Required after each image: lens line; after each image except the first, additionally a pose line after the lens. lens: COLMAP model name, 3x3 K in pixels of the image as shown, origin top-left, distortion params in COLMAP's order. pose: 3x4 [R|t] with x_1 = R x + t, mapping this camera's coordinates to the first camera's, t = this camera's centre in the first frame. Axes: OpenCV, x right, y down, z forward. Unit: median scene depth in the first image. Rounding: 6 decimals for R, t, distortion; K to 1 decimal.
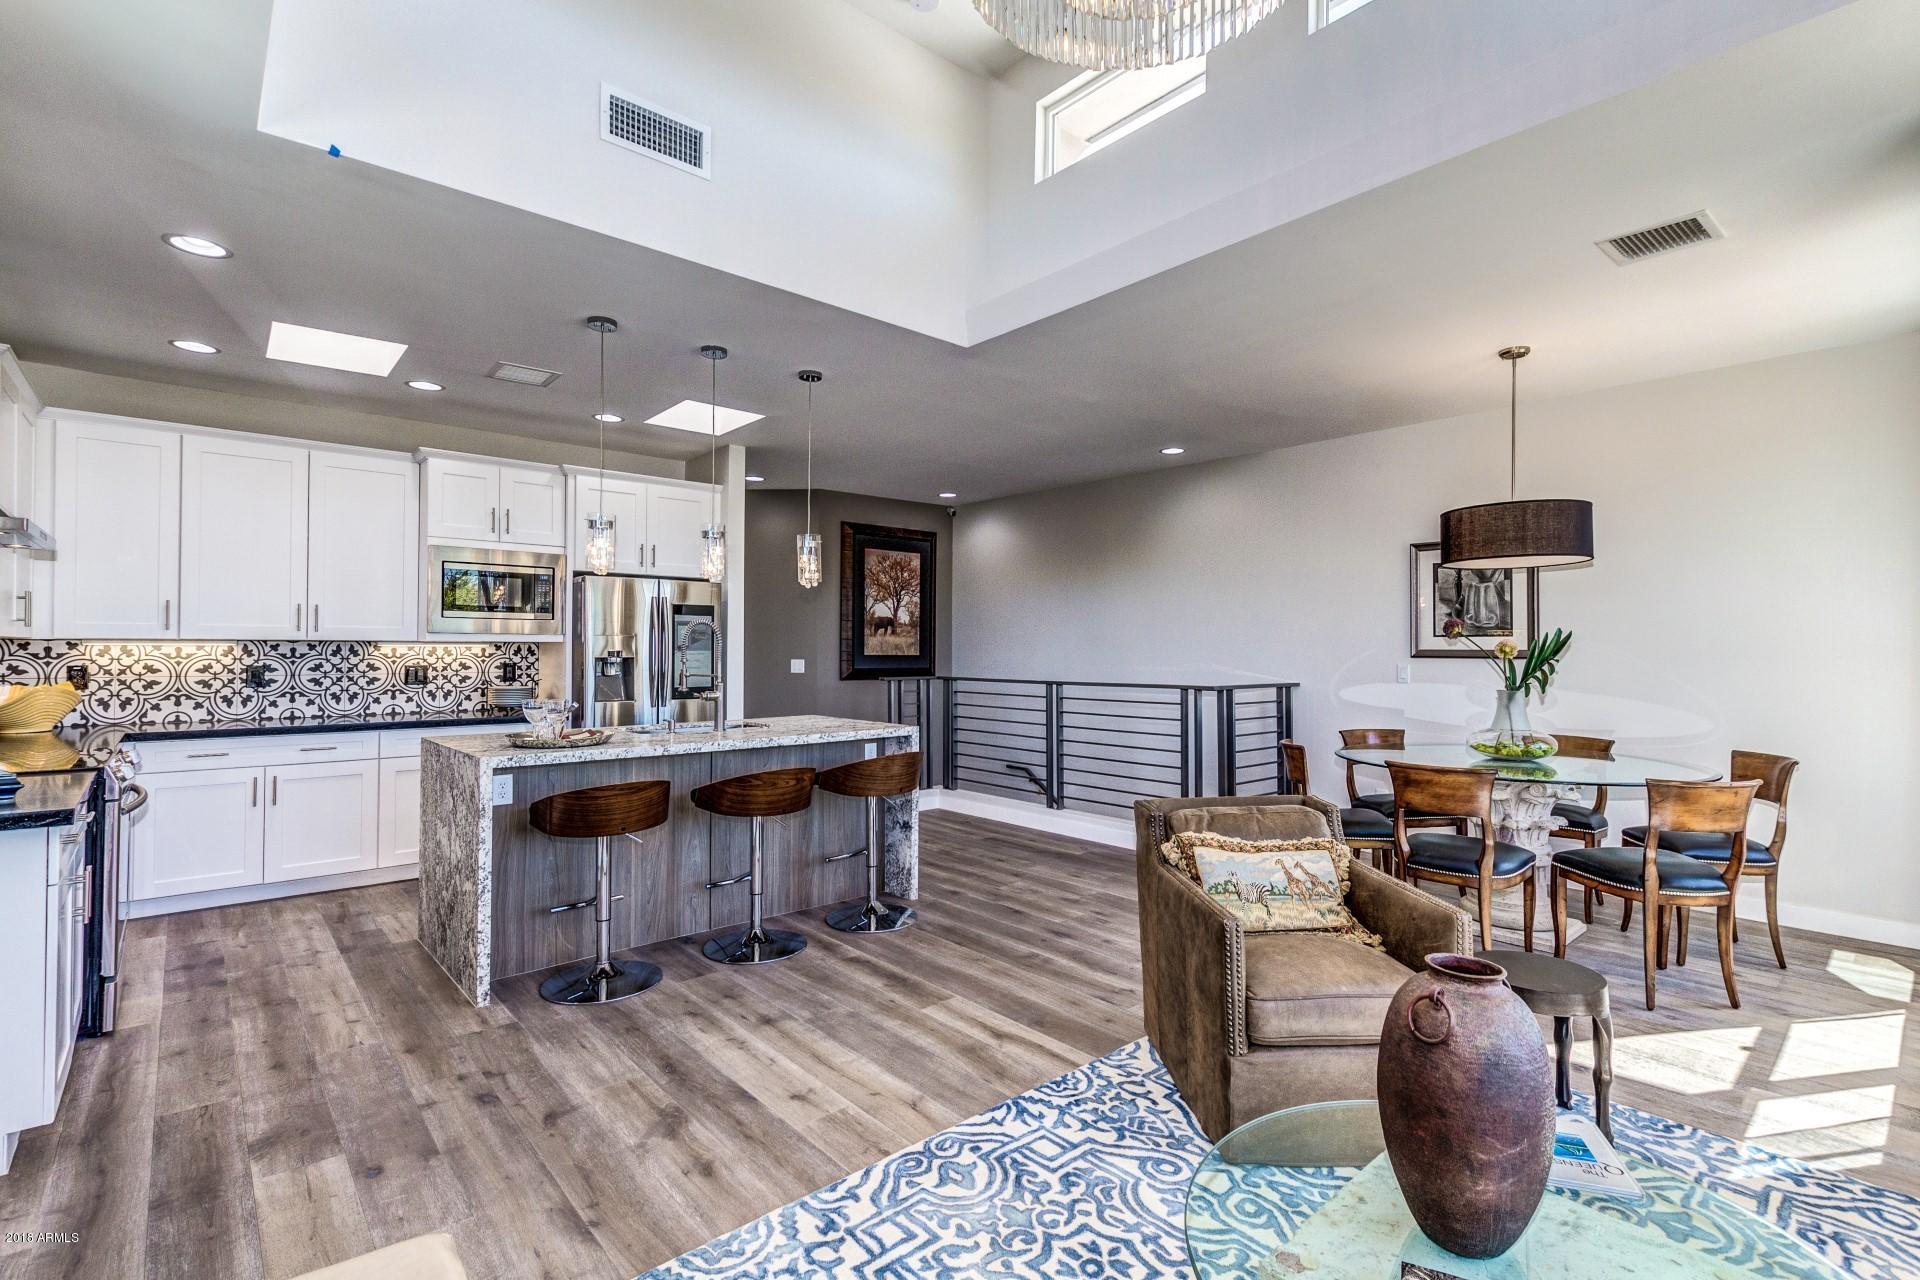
lens RADIAL K [[879.1, 0, 959.8], [0, 879.1, 634.2], [0, 0, 1]] dist [-0.000264, 0.000066]
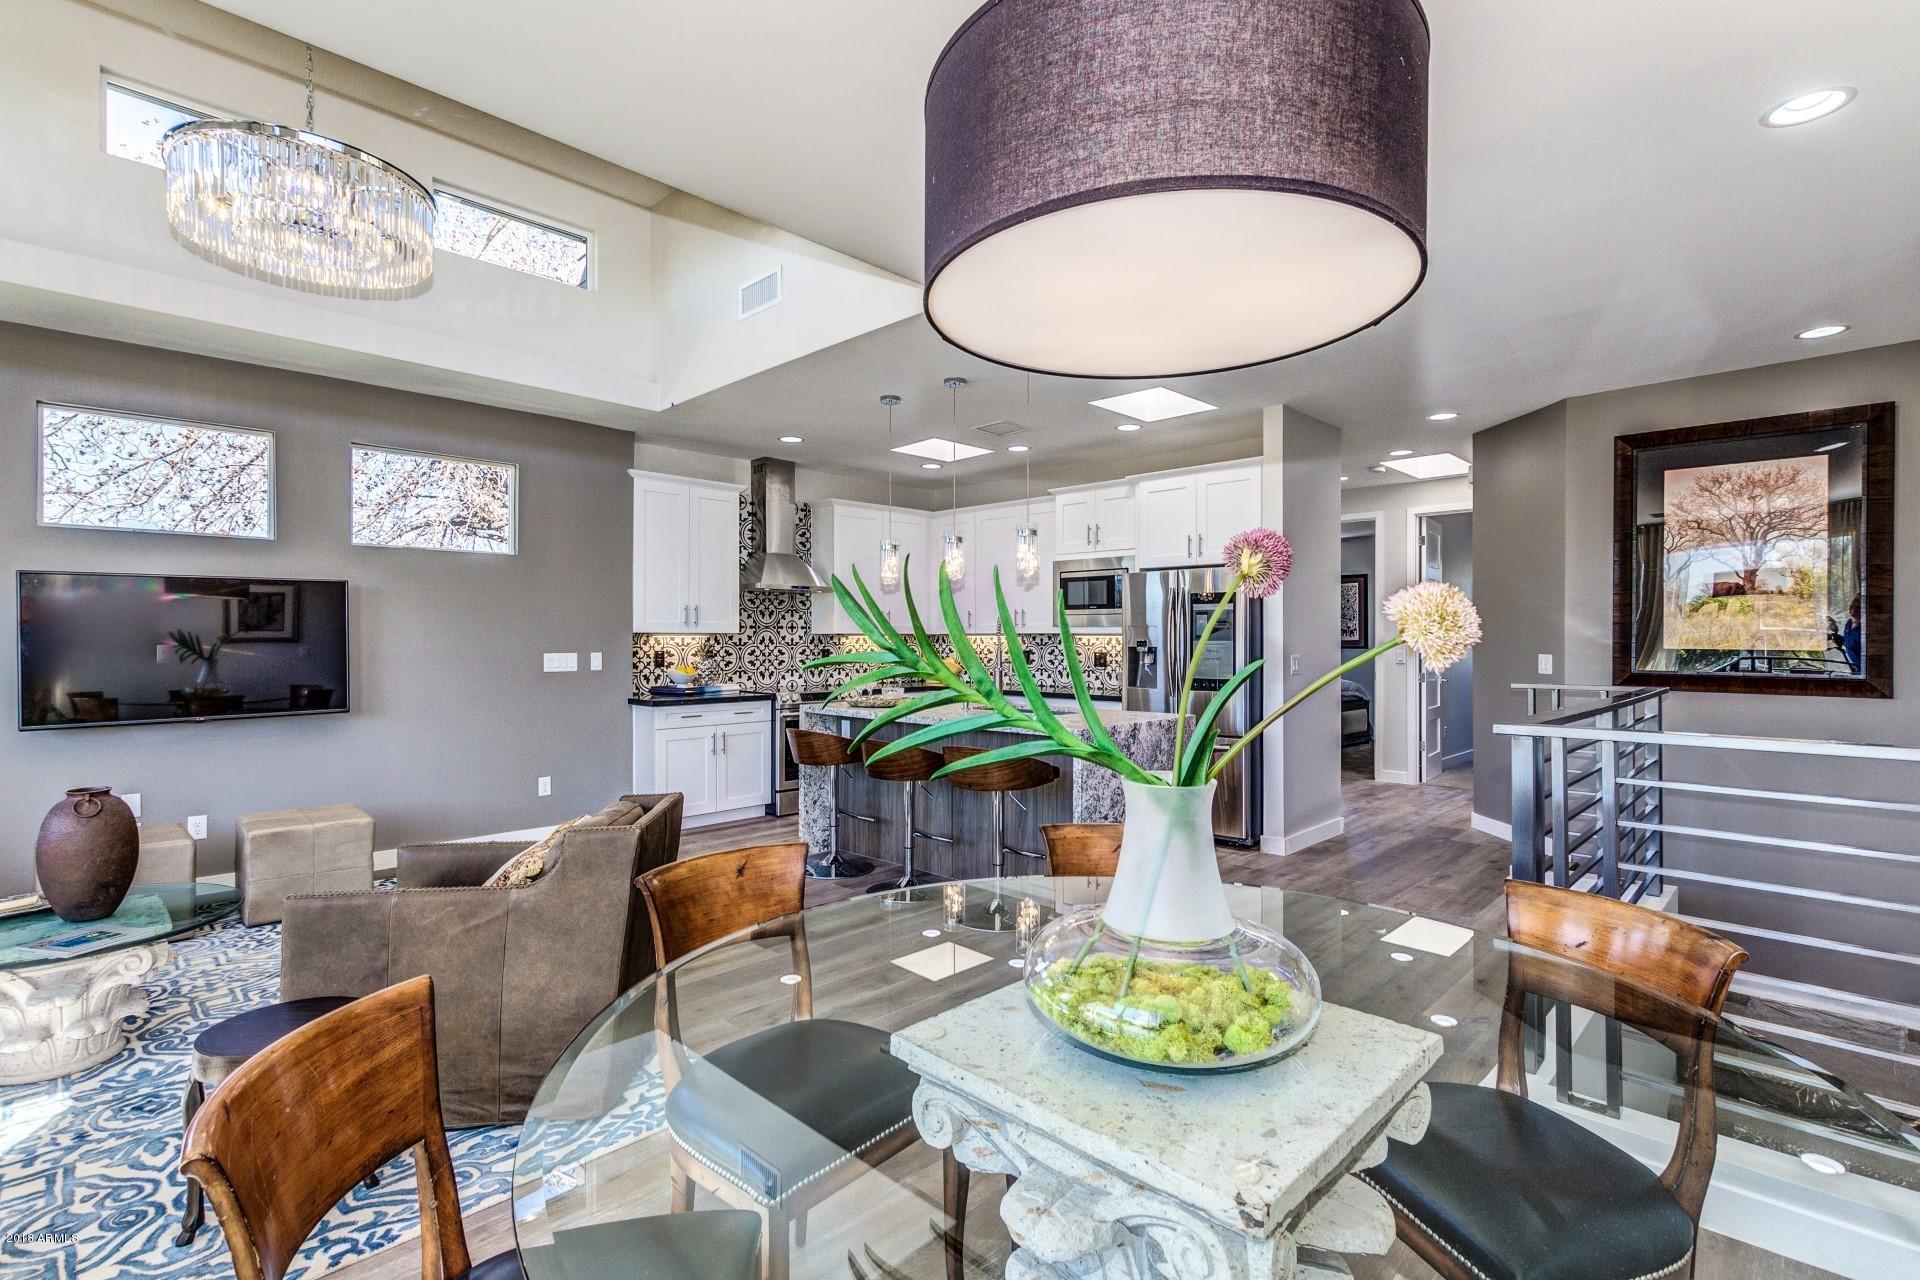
lens RADIAL K [[888.8, 0, 960.0], [0, 888.8, 640.0], [0, 0, 1]] dist [0.000933, 0.000050]
pose [[0.078651, 0.000206, -0.996902, 0.750708], [0.017047, 0.999853, 0.001551, 0.013532], [0.996756, -0.017117, 0.078636, 0.769327]]
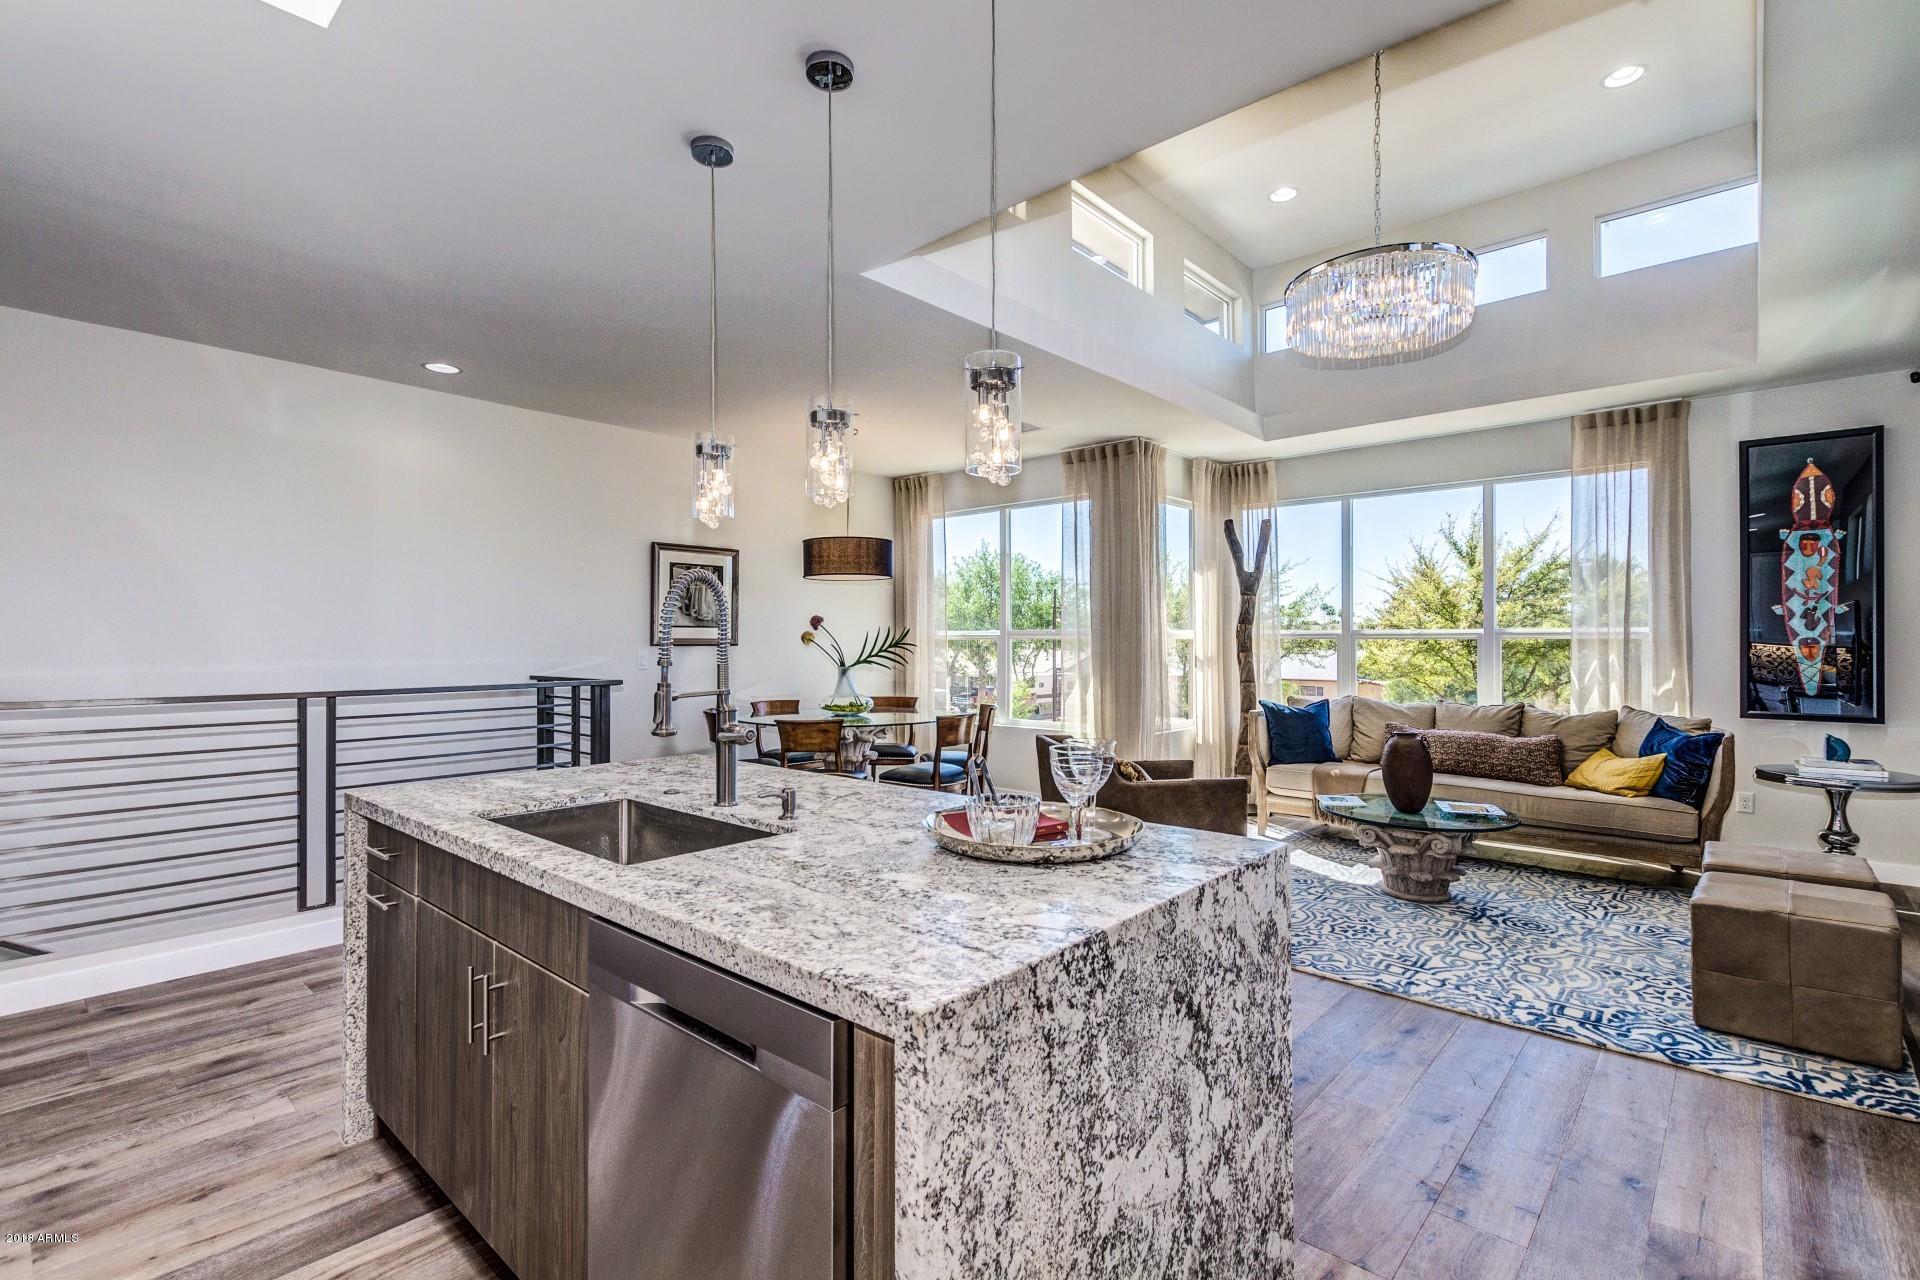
lens RADIAL K [[879.1, 0, 959.8], [0, 879.1, 634.2], [0, 0, 1]] dist [-0.000264, 0.000066]
pose [[-0.118480, 0.015458, 0.992836, -0.689154], [-0.019411, 0.999652, -0.017881, 0.020889], [-0.992767, -0.021391, -0.118138, 0.827923]]
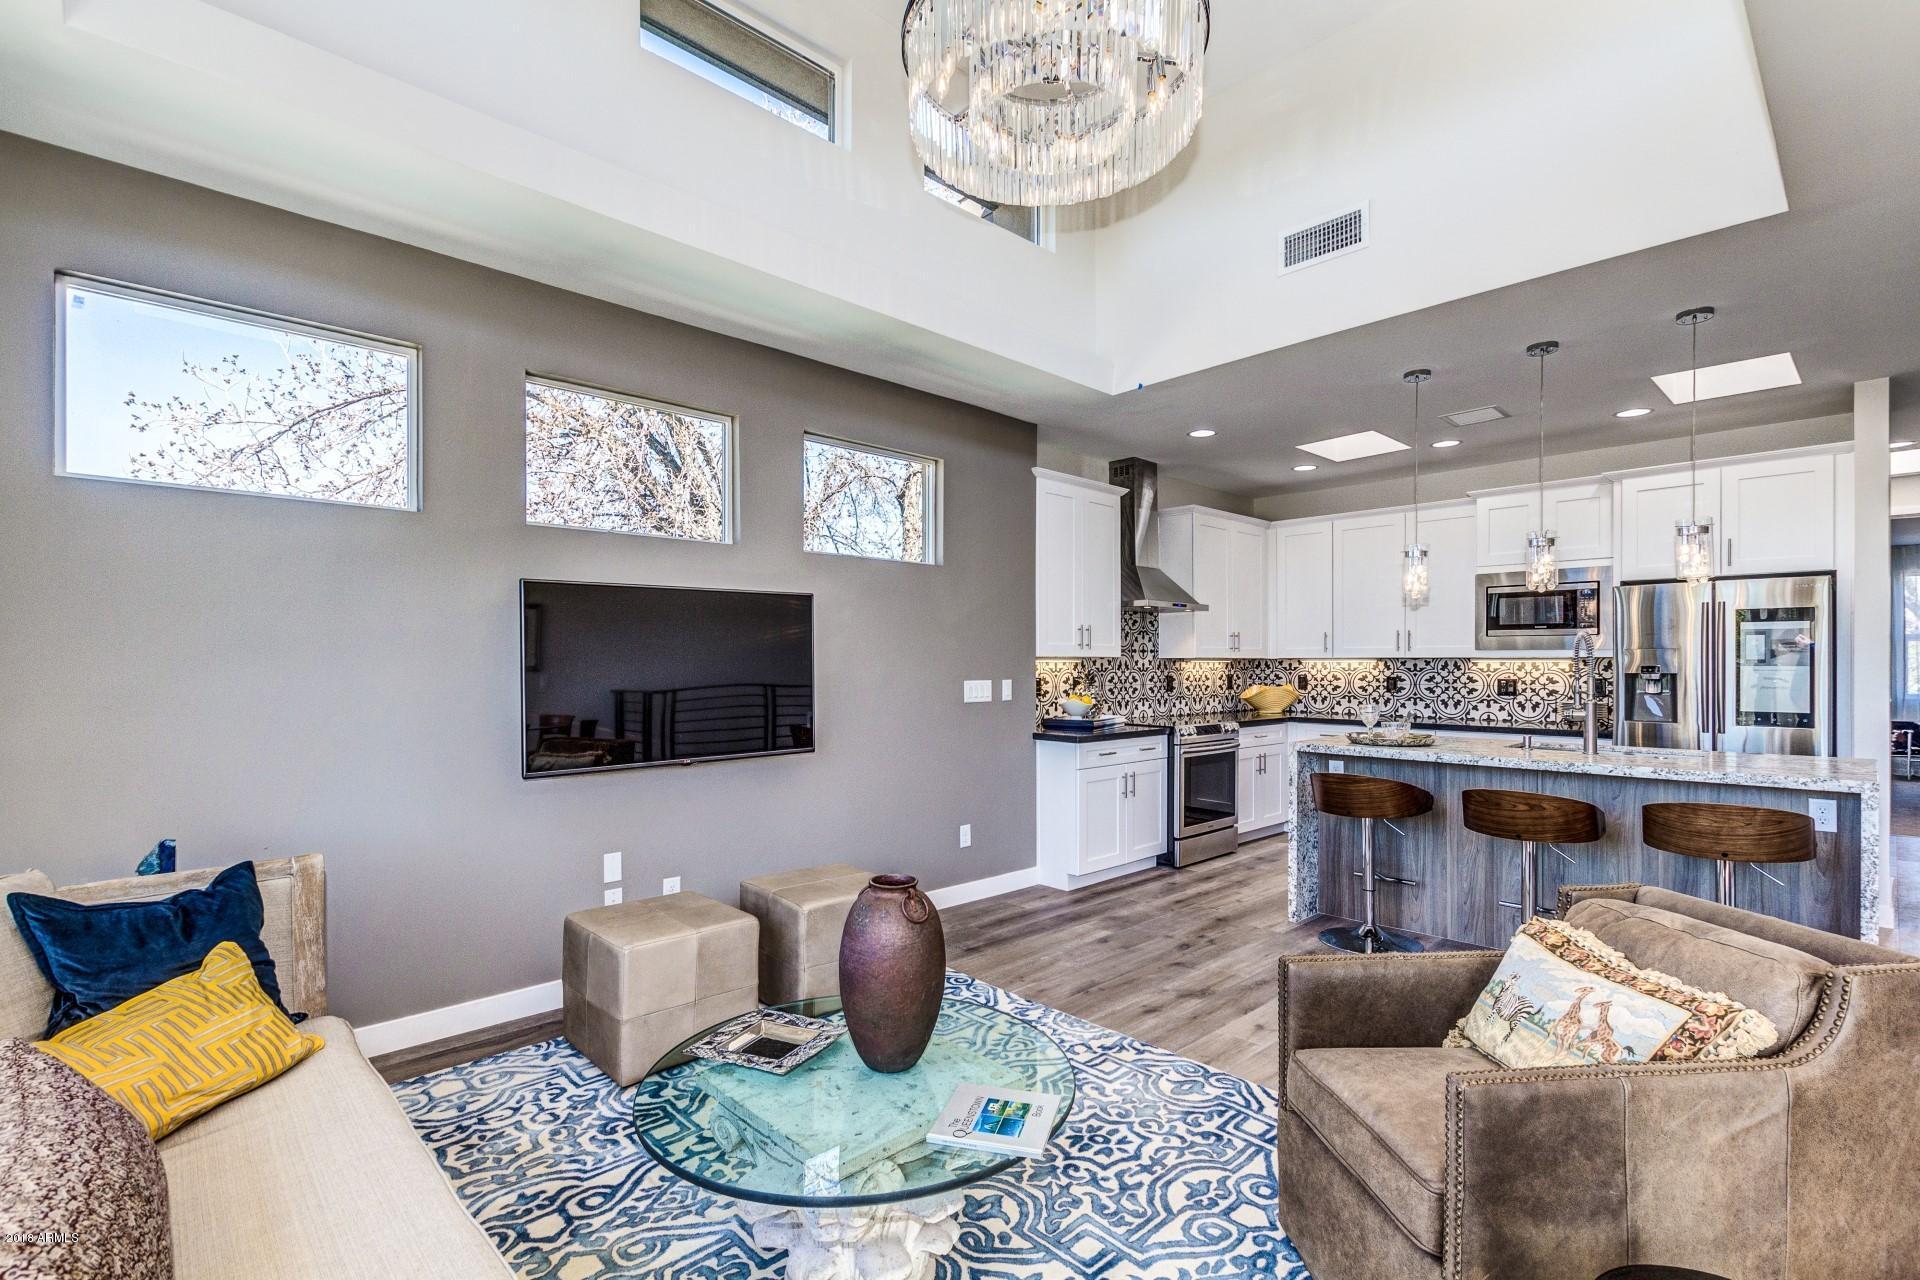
lens RADIAL K [[875.5, 0, 963.1], [0, 875.5, 667.6], [0, 0, 1]] dist [-0.000909, 0.000130]
pose [[0.041911, 0.003259, -0.999116, 0.534205], [0.017383, 0.999841, 0.003990, 0.004762], [0.998970, -0.017535, 0.041848, 0.280967]]
